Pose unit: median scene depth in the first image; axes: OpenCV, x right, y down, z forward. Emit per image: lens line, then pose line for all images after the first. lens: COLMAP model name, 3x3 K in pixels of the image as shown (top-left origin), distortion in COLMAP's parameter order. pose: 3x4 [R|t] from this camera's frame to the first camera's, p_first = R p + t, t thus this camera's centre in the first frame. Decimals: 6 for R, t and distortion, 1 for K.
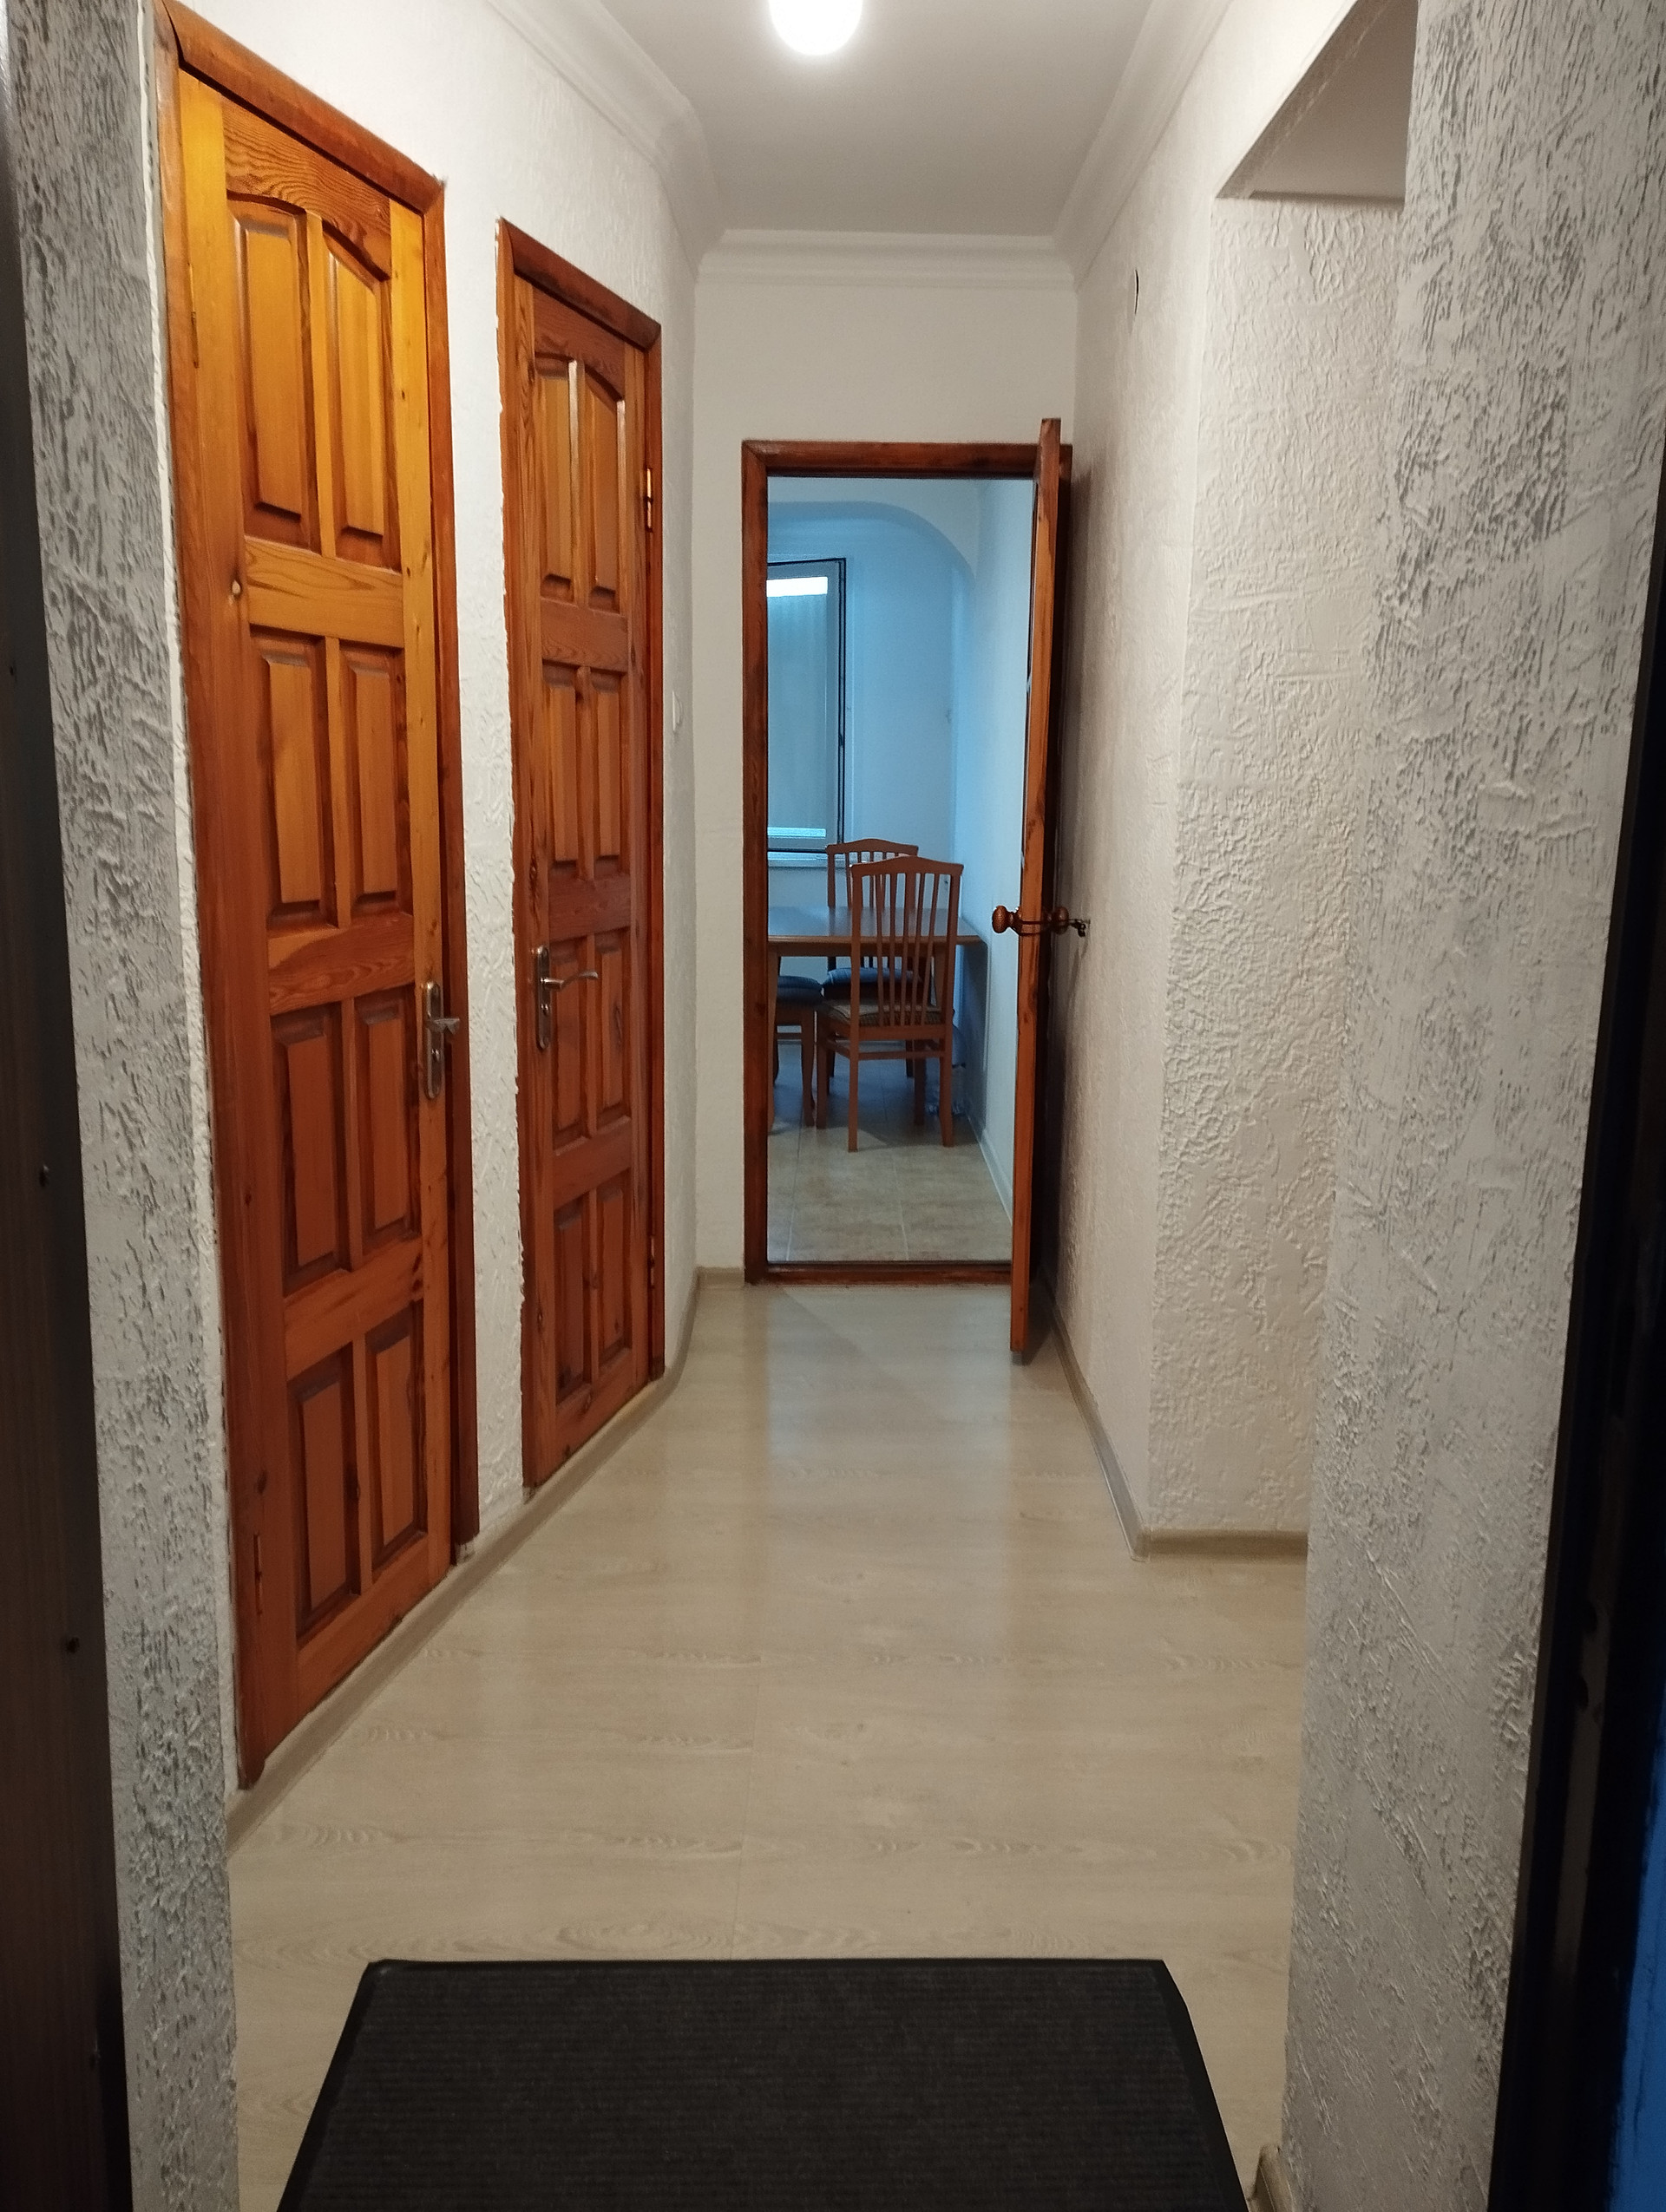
lens RADIAL K [[1828.5, 0, 833.0], [0, 1828.5, 1106.0], [0, 0, 1]] dist [0.049082, -0.008224]
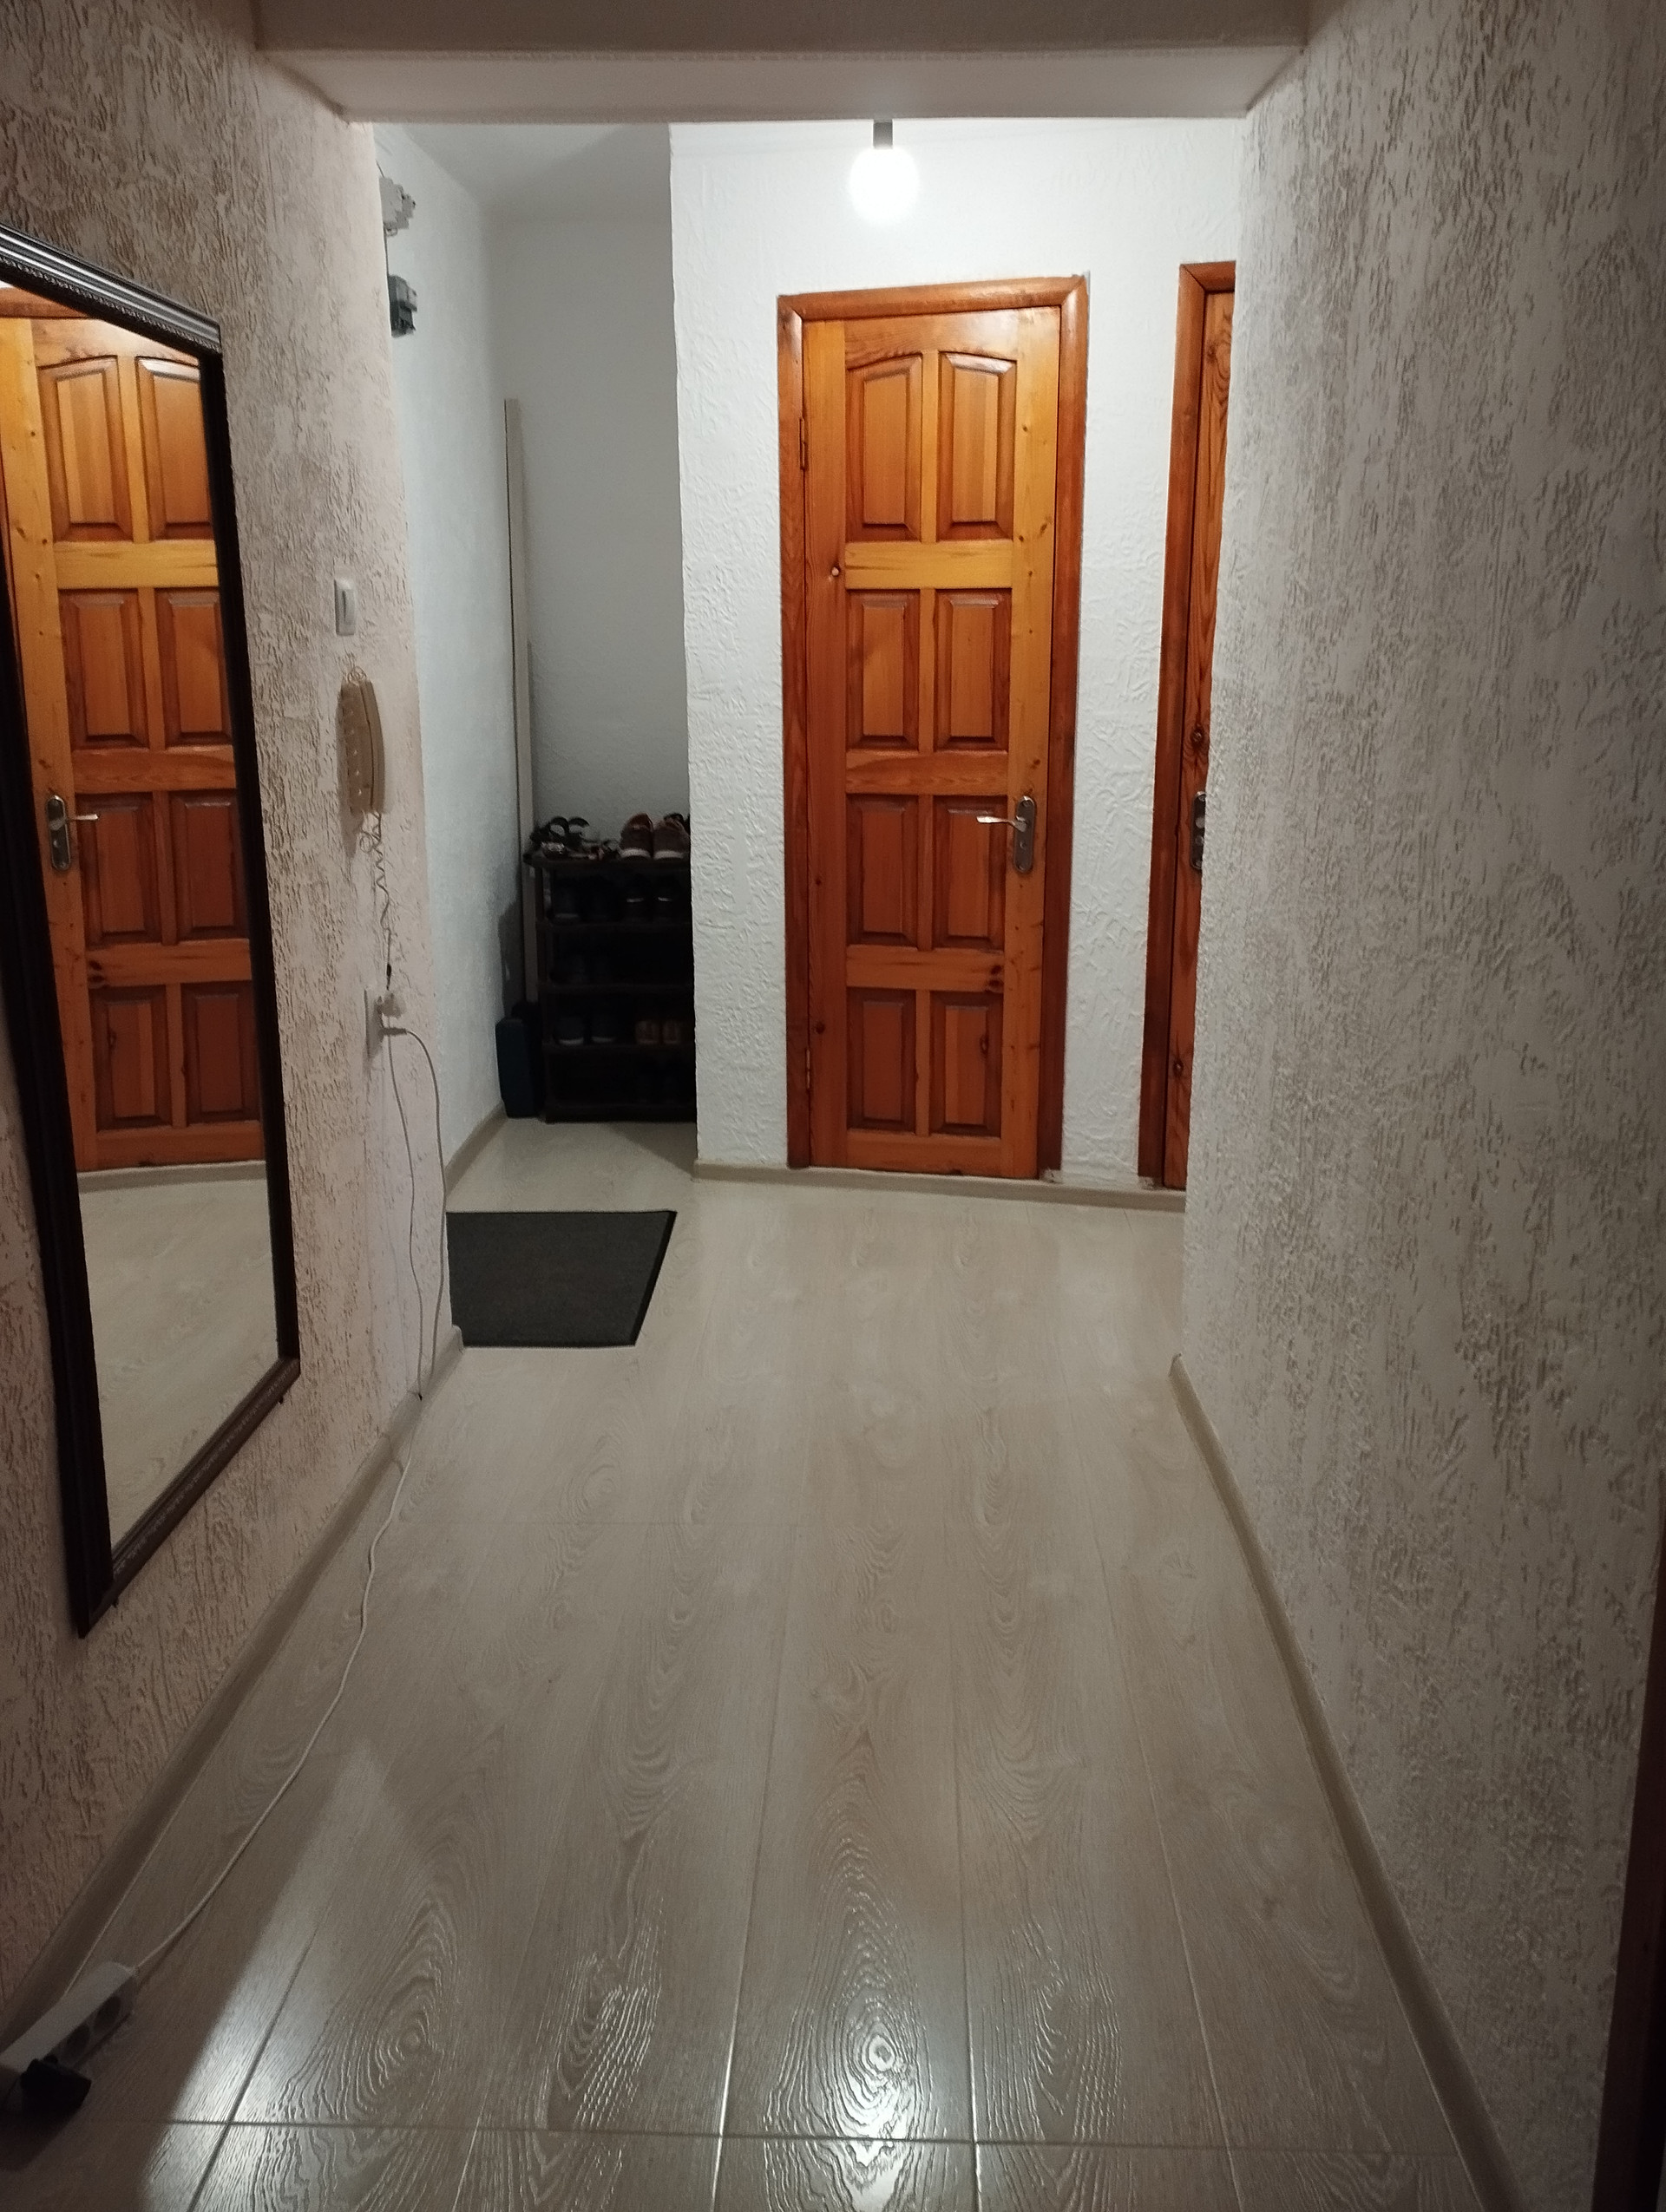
lens RADIAL K [[1828.5, 0, 833.0], [0, 1828.5, 1106.0], [0, 0, 1]] dist [0.049082, -0.008224]
pose [[-0.046299, 0.242863, -0.968955, 1.560838], [-0.170574, 0.953827, 0.247222, -0.198041], [0.984257, 0.176725, -0.002735, 0.993625]]
